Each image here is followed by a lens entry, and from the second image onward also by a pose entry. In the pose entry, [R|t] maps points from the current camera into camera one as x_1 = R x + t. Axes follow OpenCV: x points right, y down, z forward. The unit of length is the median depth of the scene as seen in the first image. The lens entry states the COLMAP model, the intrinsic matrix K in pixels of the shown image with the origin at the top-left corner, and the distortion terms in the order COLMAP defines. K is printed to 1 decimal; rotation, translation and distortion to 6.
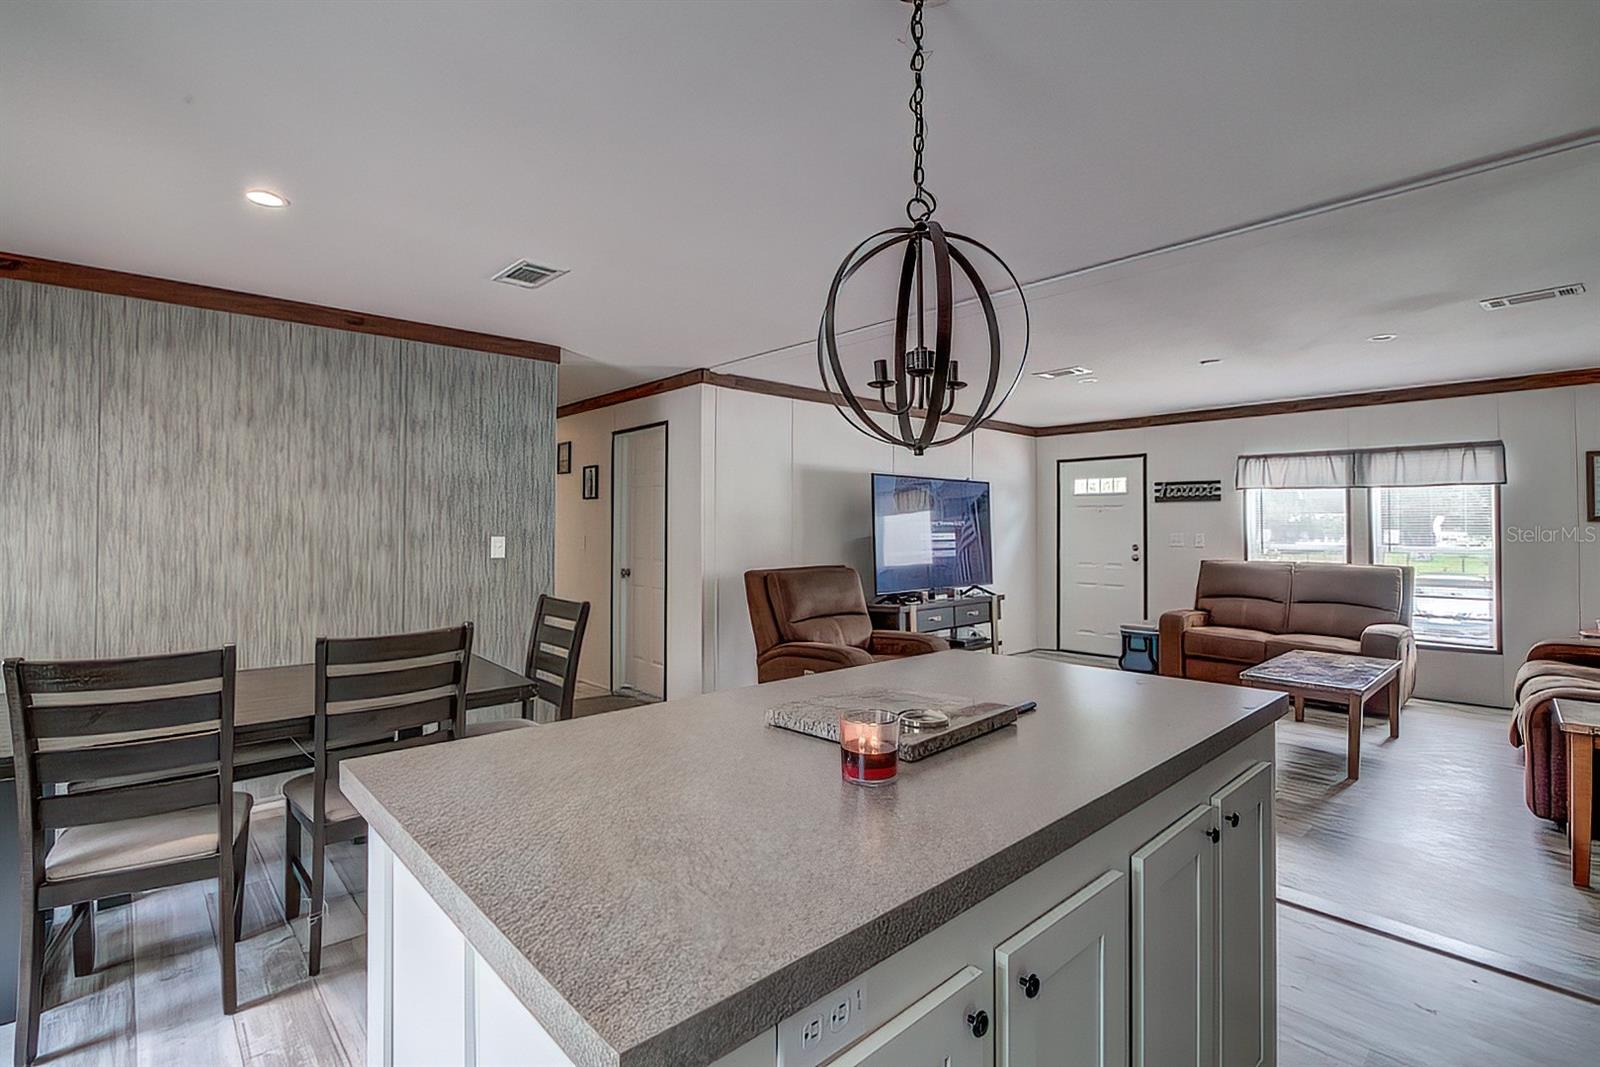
lens RADIAL K [[708.0, 0, 805.6], [0, 708.0, 537.8], [0, 0, 1]] dist [-0.010528, -0.000118]
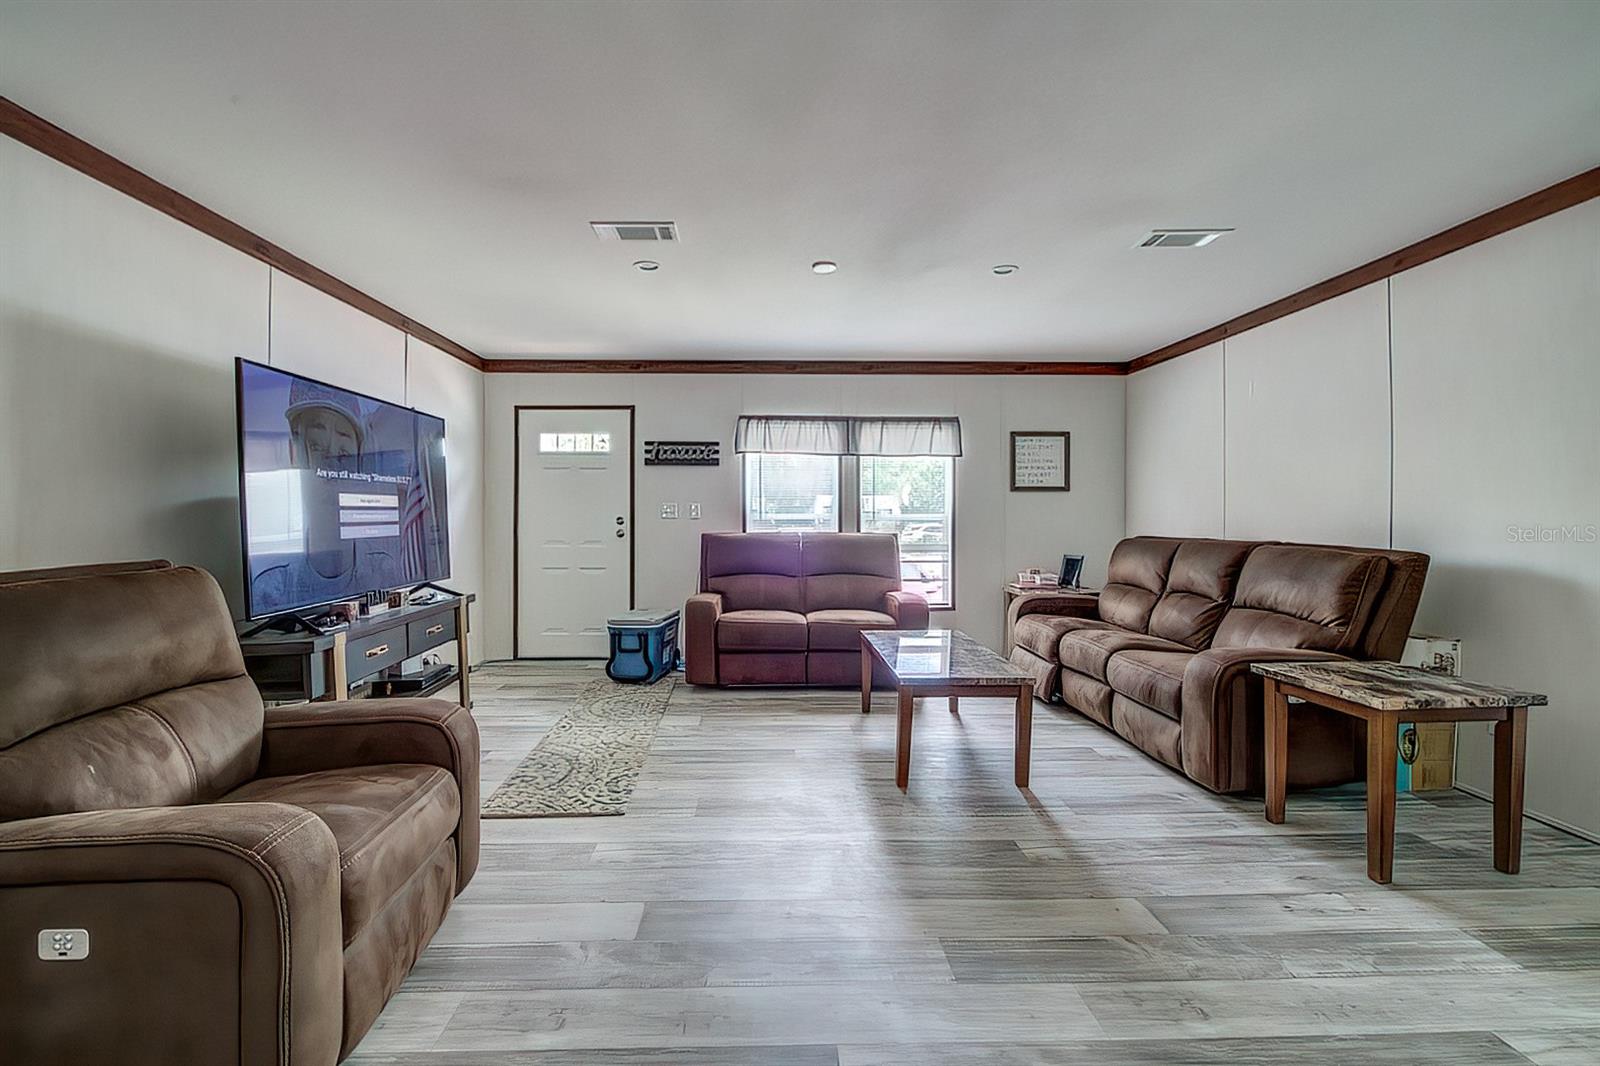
lens RADIAL K [[688.0, 0, 778.1], [0, 688.0, 508.7], [0, 0, 1]] dist [-0.002707, -0.000119]
pose [[0.657392, 0.005062, 0.753532, -0.010178], [0.009282, 0.999847, -0.014814, 0.015625], [-0.753492, 0.016733, 0.657245, 0.400221]]
